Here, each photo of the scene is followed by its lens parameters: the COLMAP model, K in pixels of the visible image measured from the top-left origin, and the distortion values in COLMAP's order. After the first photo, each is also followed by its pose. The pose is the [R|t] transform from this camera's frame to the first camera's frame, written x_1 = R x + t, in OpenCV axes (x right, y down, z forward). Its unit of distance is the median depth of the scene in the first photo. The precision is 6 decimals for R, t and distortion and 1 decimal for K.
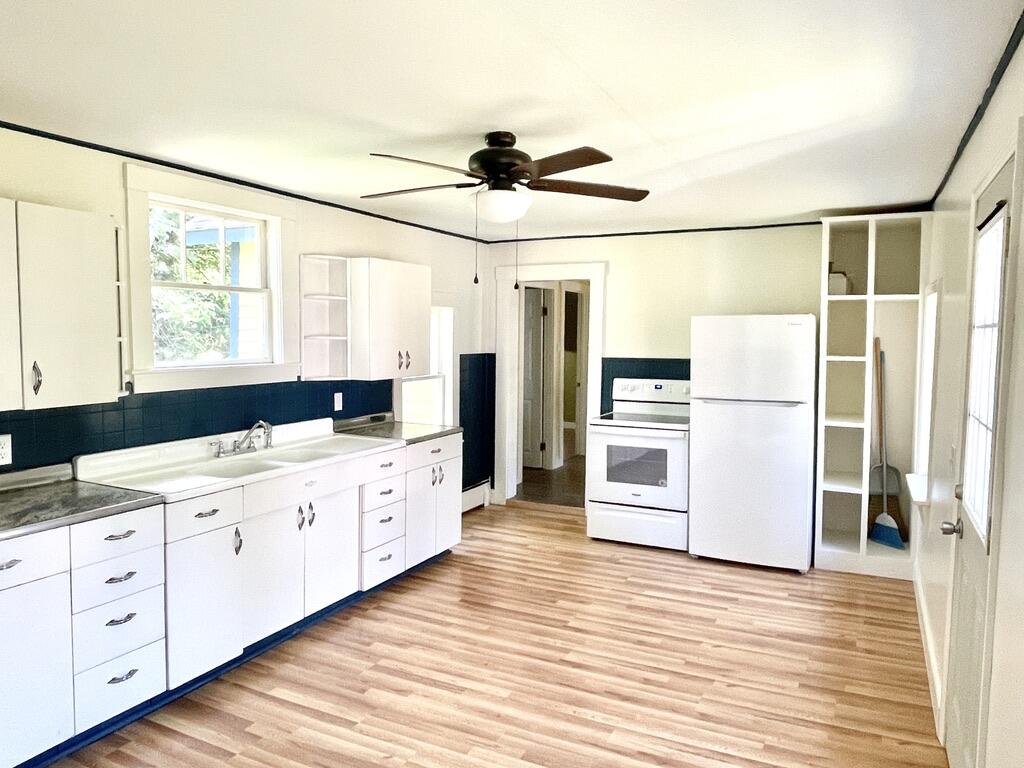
lens RADIAL K [[736.0, 0, 530.4], [0, 736.0, 383.8], [0, 0, 1]] dist [0.022880, -0.008398]
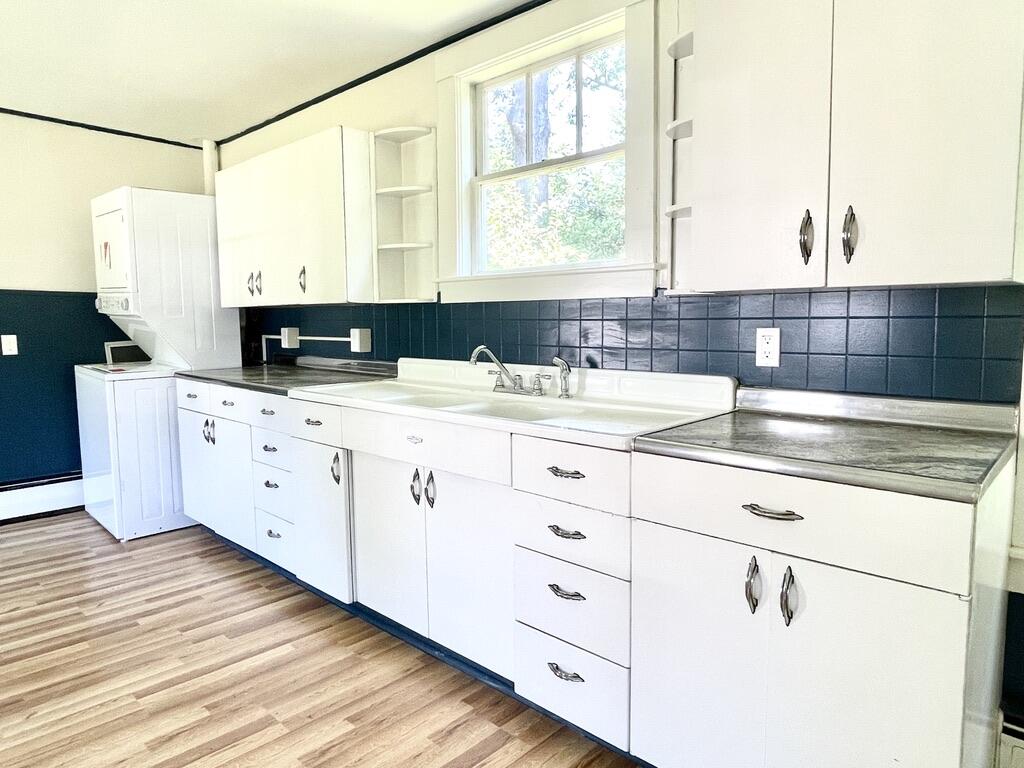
lens RADIAL K [[662.8, 0, 512.0], [0, 662.8, 384.0], [0, 0, 1]] dist [-0.000232, -0.000958]
pose [[-0.325693, 0.078962, -0.942173, 0.195322], [-0.071097, 0.991640, 0.107684, 0.016170], [0.942799, 0.102057, -0.317356, 1.118002]]
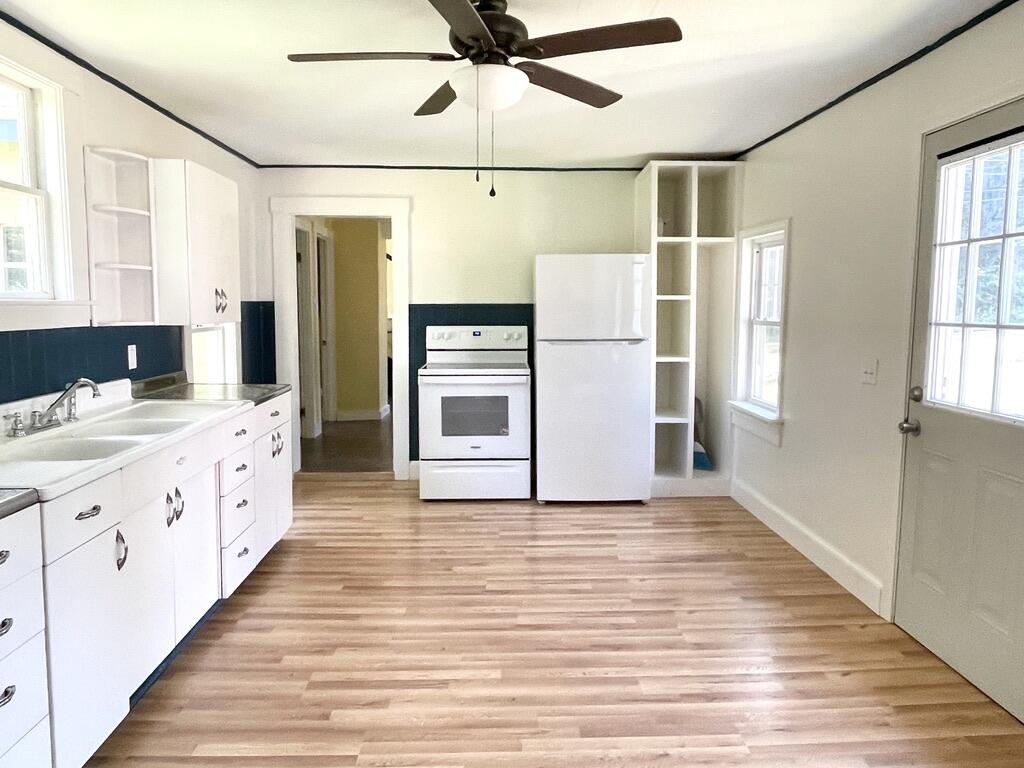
lens RADIAL K [[736.0, 0, 530.4], [0, 736.0, 383.8], [0, 0, 1]] dist [0.022880, -0.008398]
pose [[0.881209, -0.056681, 0.469316, -0.294444], [0.037560, 0.998042, 0.050013, 0.033102], [-0.471232, -0.026444, 0.881613, 0.183286]]
